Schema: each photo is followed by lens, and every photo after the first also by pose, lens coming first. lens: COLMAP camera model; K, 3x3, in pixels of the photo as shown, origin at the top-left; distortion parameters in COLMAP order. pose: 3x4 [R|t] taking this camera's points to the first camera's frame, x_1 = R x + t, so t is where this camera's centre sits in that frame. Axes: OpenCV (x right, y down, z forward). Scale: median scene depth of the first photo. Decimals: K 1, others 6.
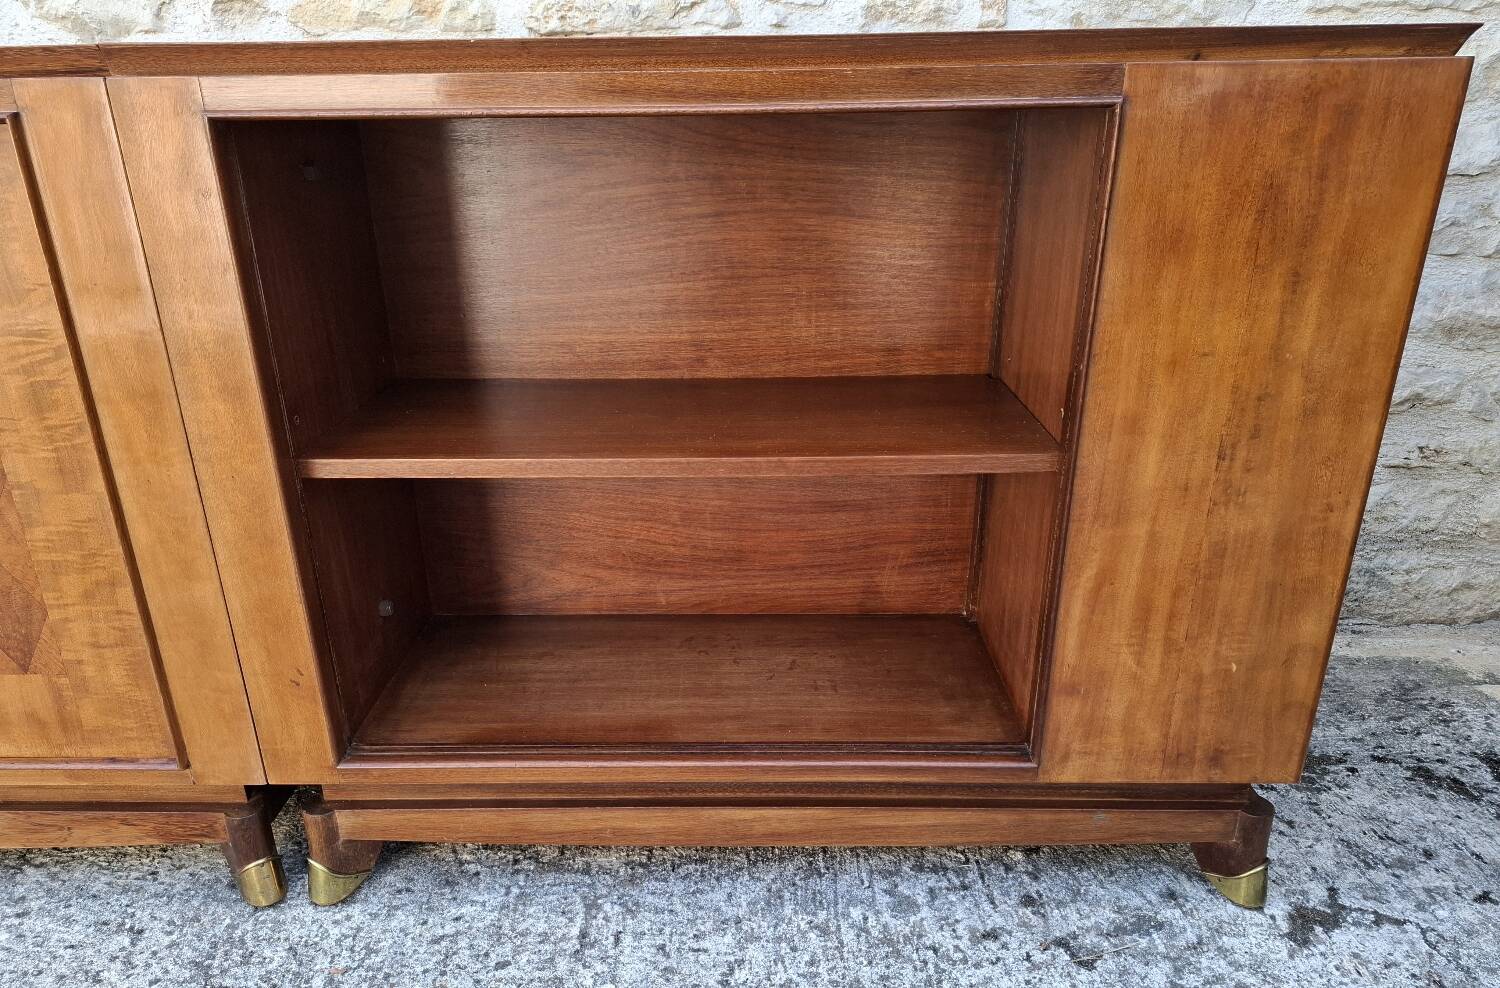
lens RADIAL K [[1045.4, 0, 737.8], [0, 1045.4, 564.5], [0, 0, 1]] dist [0.071058, -0.078242]
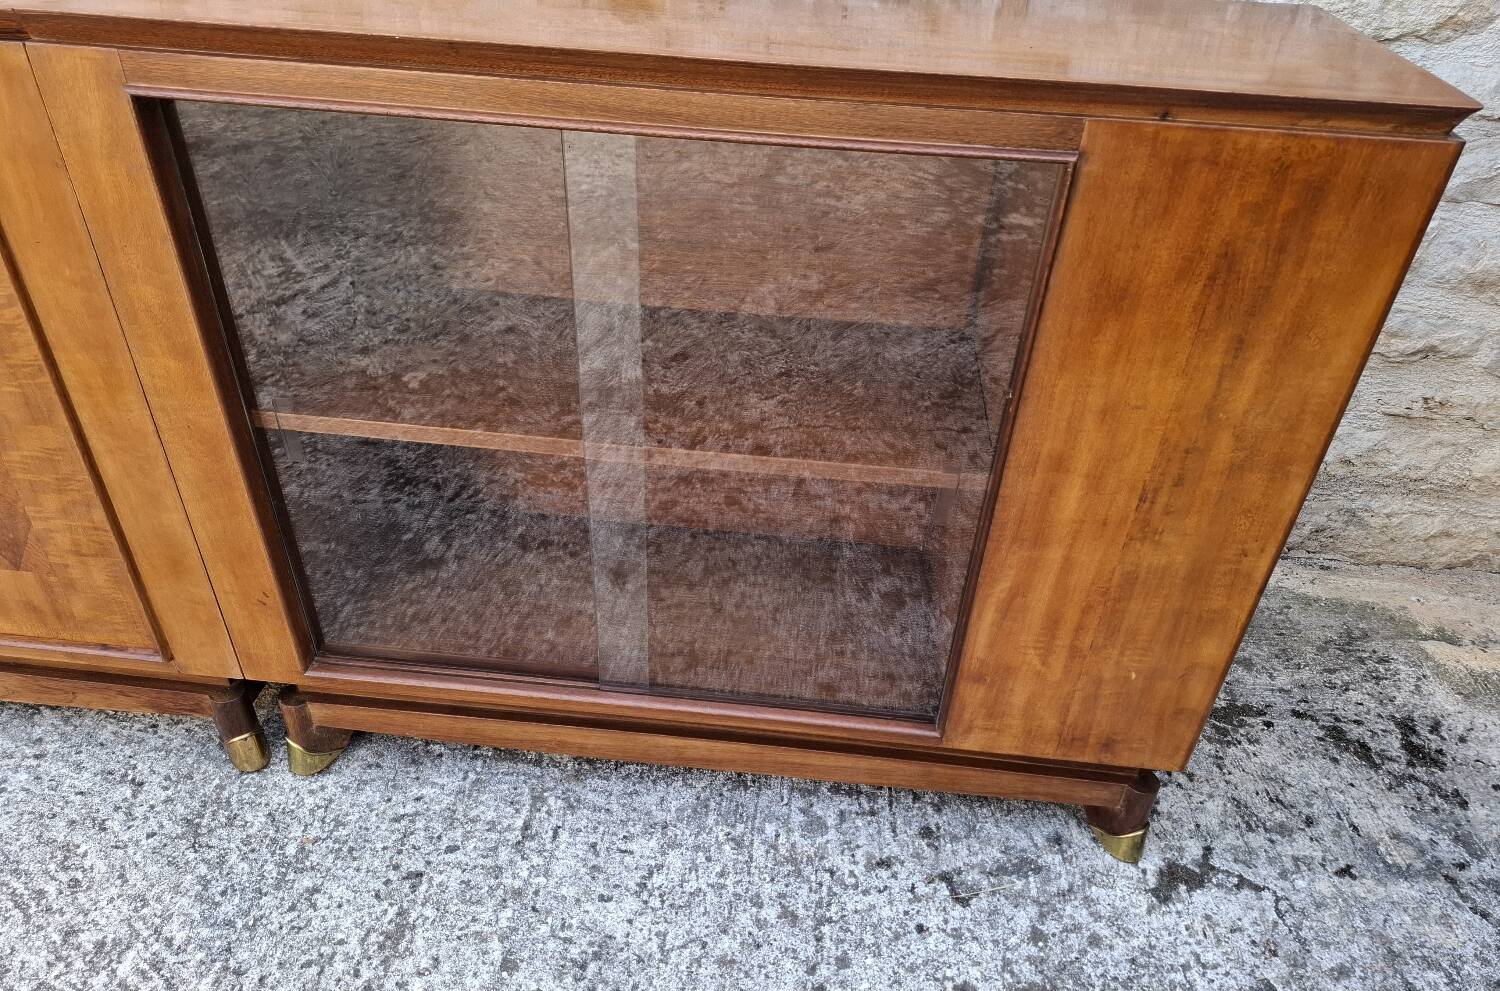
lens RADIAL K [[1045.4, 0, 744.7], [0, 1045.4, 568.8], [0, 0, 1]] dist [0.071058, -0.078242]
pose [[0.995371, 0.091869, -0.028225, 0.092216], [-0.082200, 0.965968, 0.245254, -0.209953], [0.049795, -0.241798, 0.969048, -0.013882]]
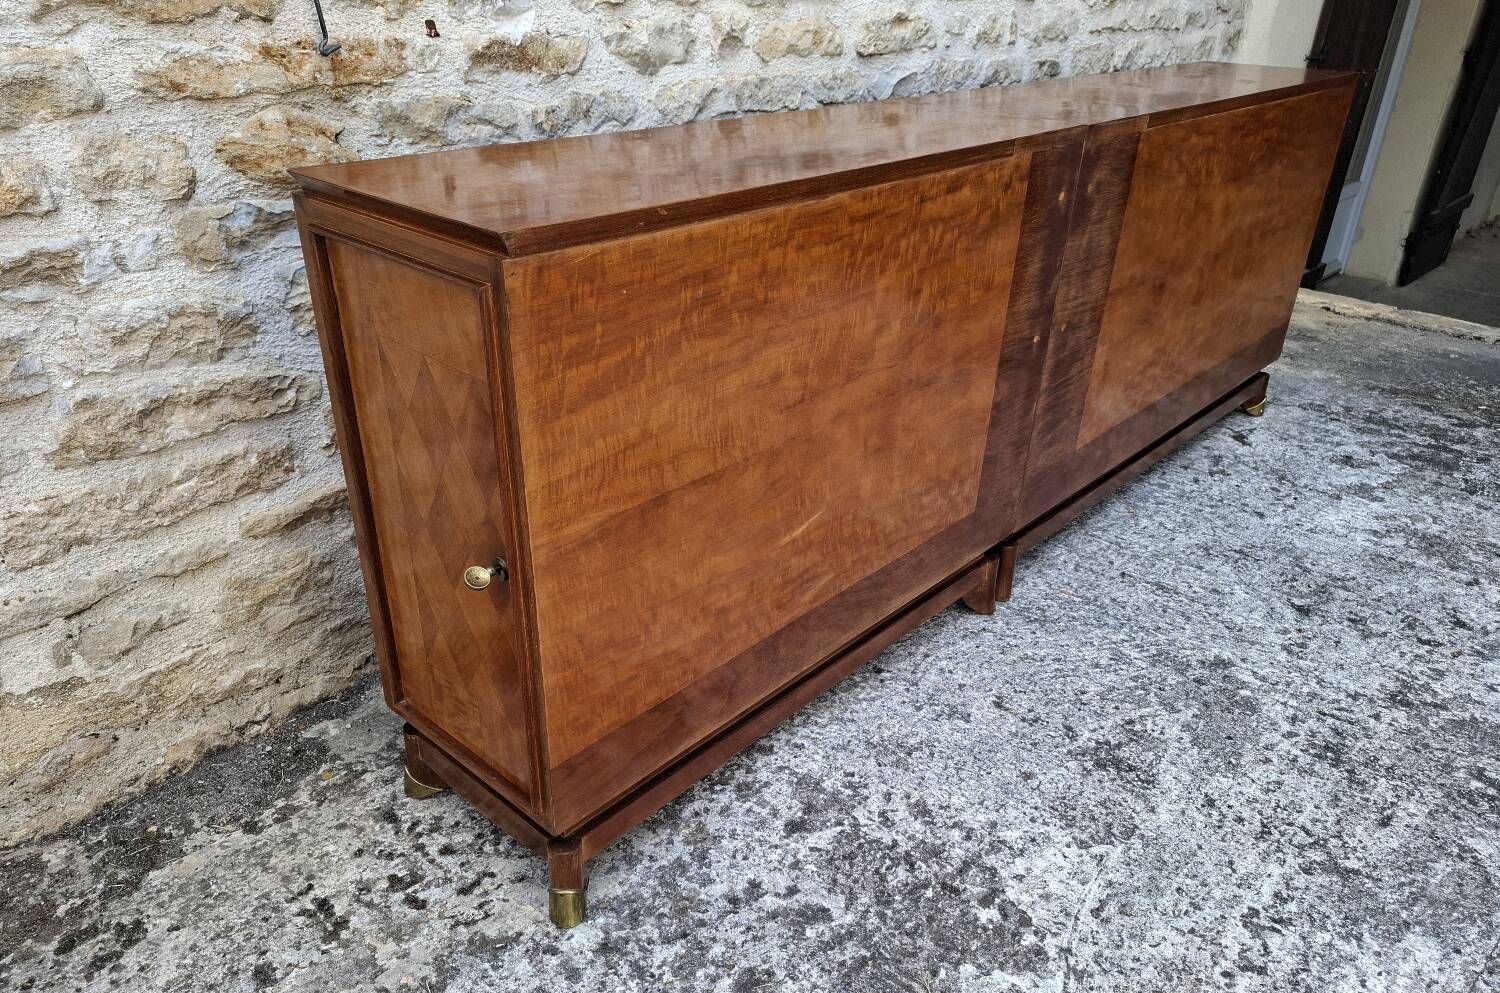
lens RADIAL K [[1045.4, 0, 751.6], [0, 1045.4, 565.2], [0, 0, 1]] dist [0.071058, -0.078242]
pose [[0.669190, -0.346502, 0.657359, -1.918474], [0.270603, 0.937519, 0.218704, -0.228082], [-0.692068, 0.031529, 0.721143, 0.029830]]
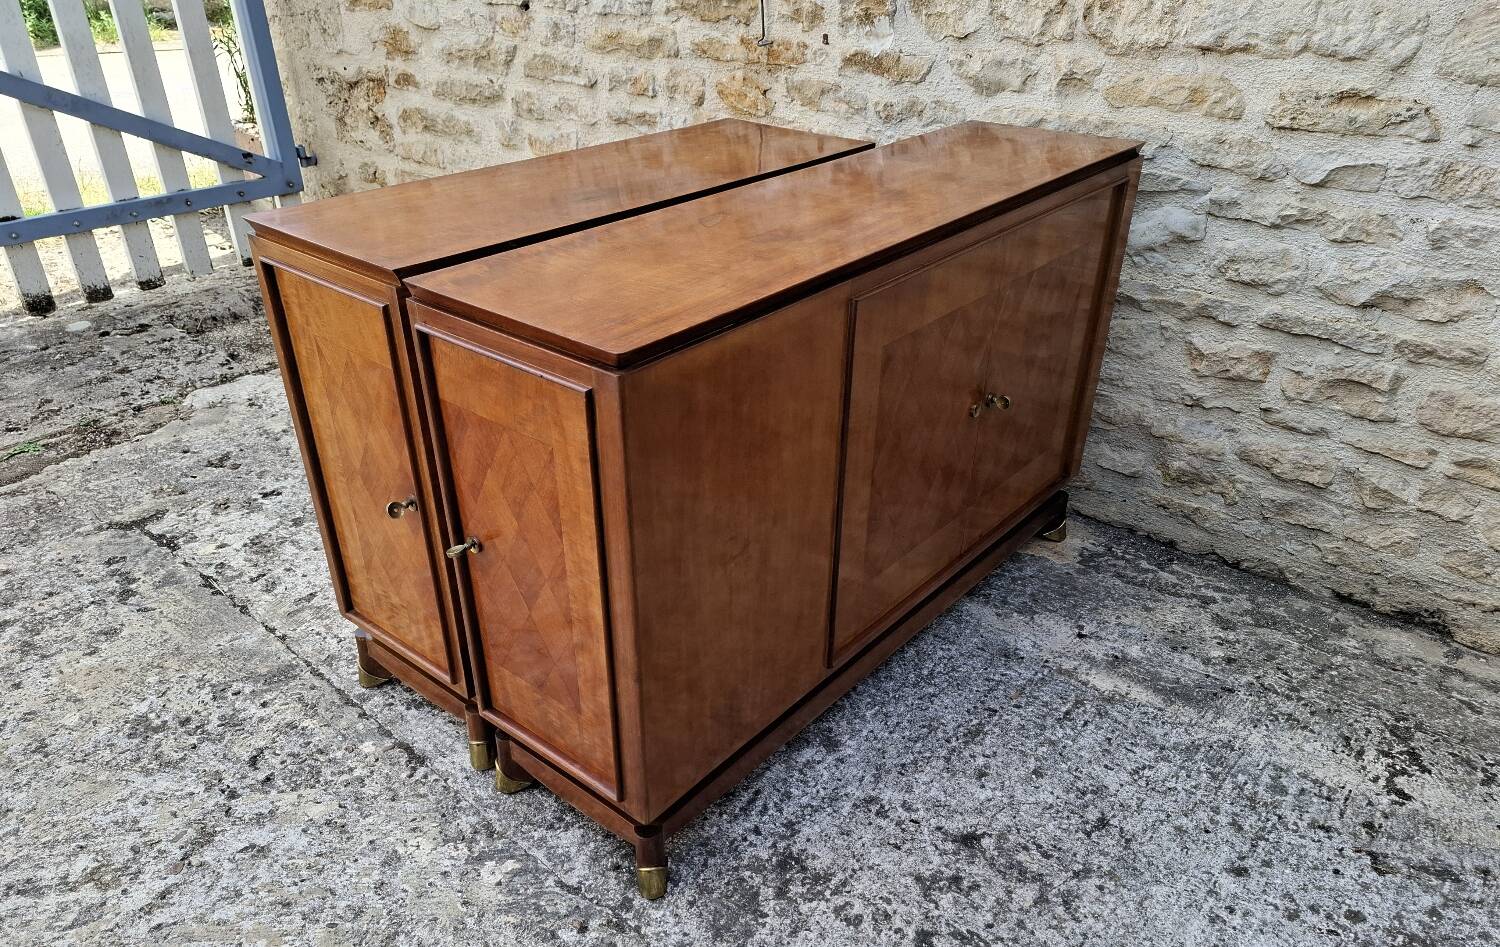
lens RADIAL K [[1042.7, 0, 743.4], [0, 1042.7, 570.4], [0, 0, 1]] dist [0.078737, -0.083329]
pose [[0.778734, 0.354813, -0.517379, 0.241157], [-0.267162, 0.933740, 0.238230, -0.128920], [0.567625, -0.047294, 0.821928, -0.682223]]
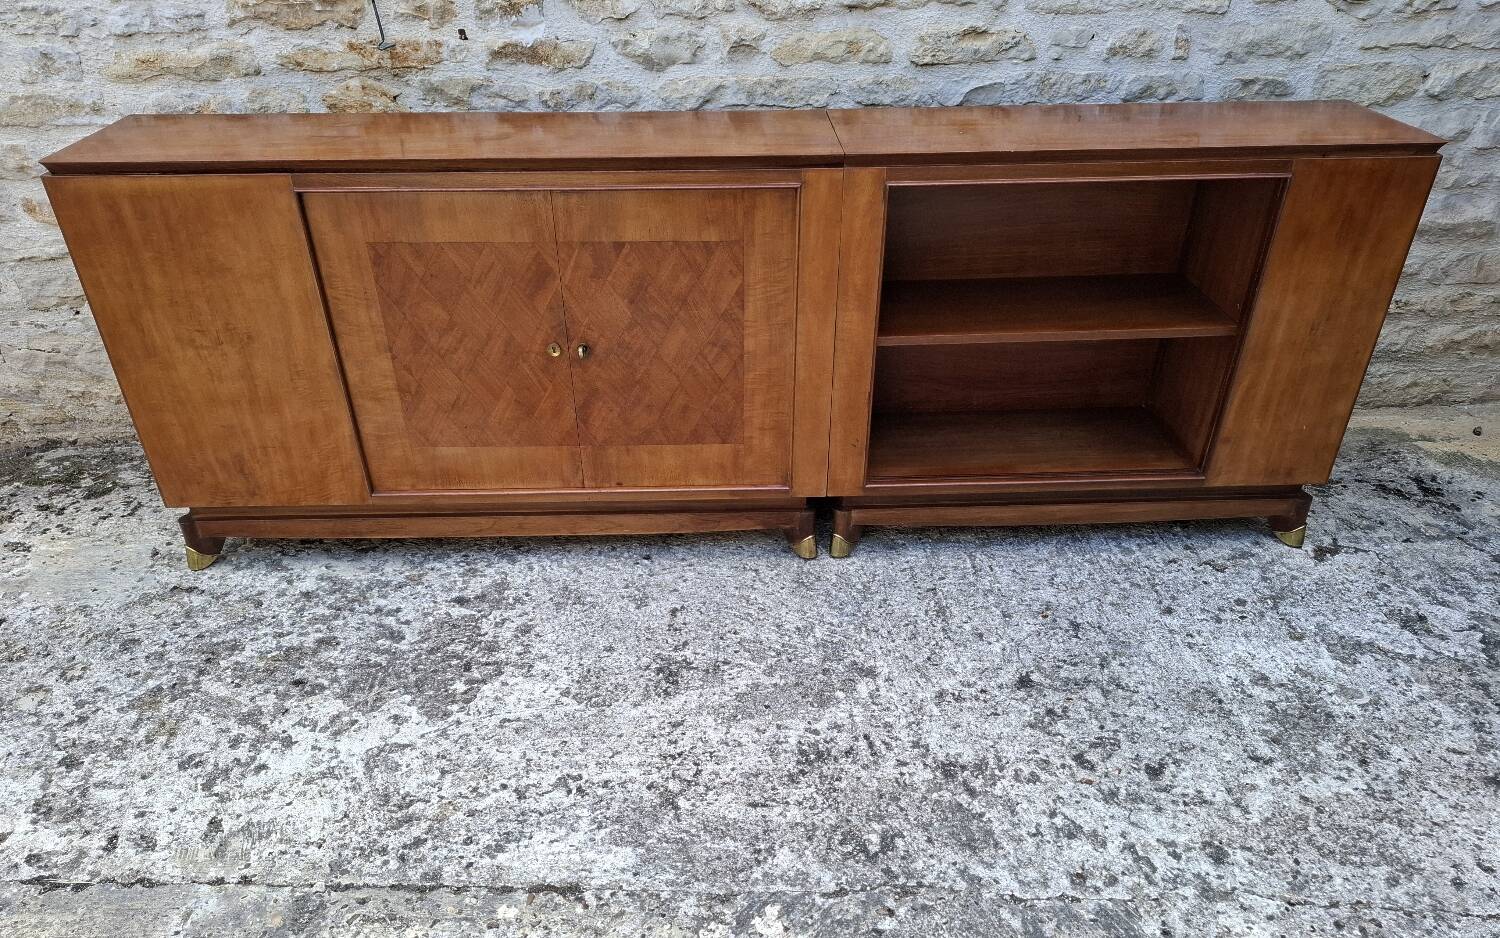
lens RADIAL K [[1042.2, 0, 744.0], [0, 1042.2, 563.0], [0, 0, 1]] dist [0.068876, -0.070716]
pose [[0.998889, -0.021431, 0.041970, -0.678217], [0.013289, 0.982565, 0.185443, -0.040144], [-0.045212, -0.184679, 0.981758, -0.978075]]
